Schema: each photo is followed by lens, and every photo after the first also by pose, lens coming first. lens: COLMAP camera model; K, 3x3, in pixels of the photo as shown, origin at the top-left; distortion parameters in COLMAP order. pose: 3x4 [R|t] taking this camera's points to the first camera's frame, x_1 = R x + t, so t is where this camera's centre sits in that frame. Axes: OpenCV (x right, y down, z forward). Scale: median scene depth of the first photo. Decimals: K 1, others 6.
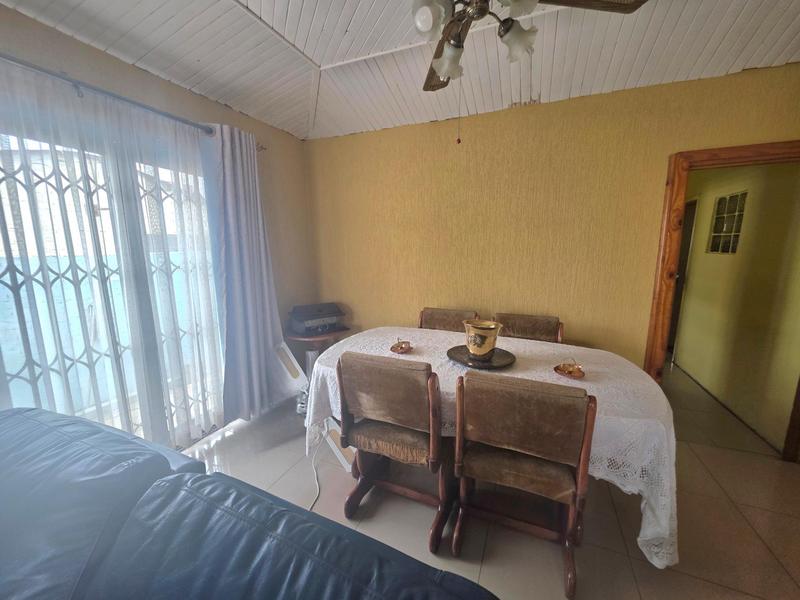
lens RADIAL K [[320.8, 0, 396.4], [0, 320.8, 296.7], [0, 0, 1]] dist [-0.002442, 0.000526]
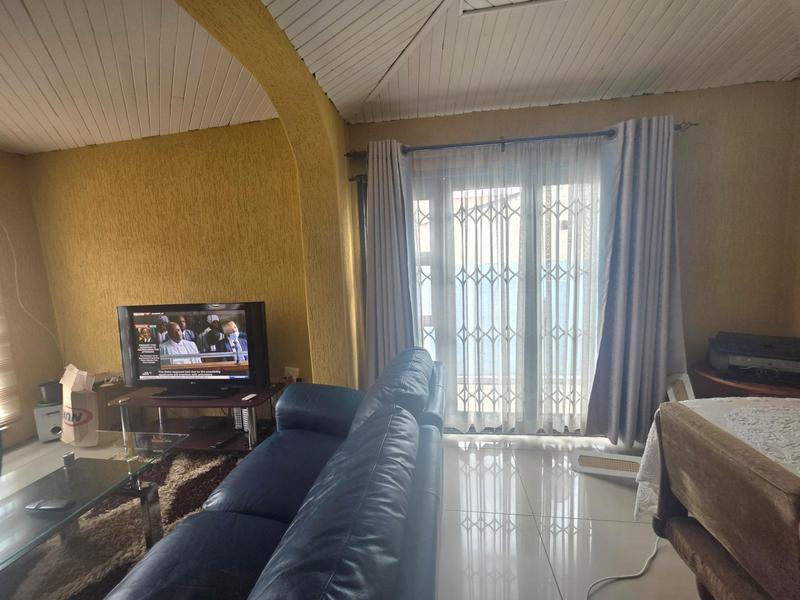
lens RADIAL K [[320.8, 0, 400.8], [0, 320.8, 296.3], [0, 0, 1]] dist [-0.002442, 0.000526]
pose [[0.261181, 0.096825, -0.960421, 0.223306], [-0.110982, 0.991371, 0.069764, -0.023558], [0.958889, 0.088368, 0.269673, 0.161763]]
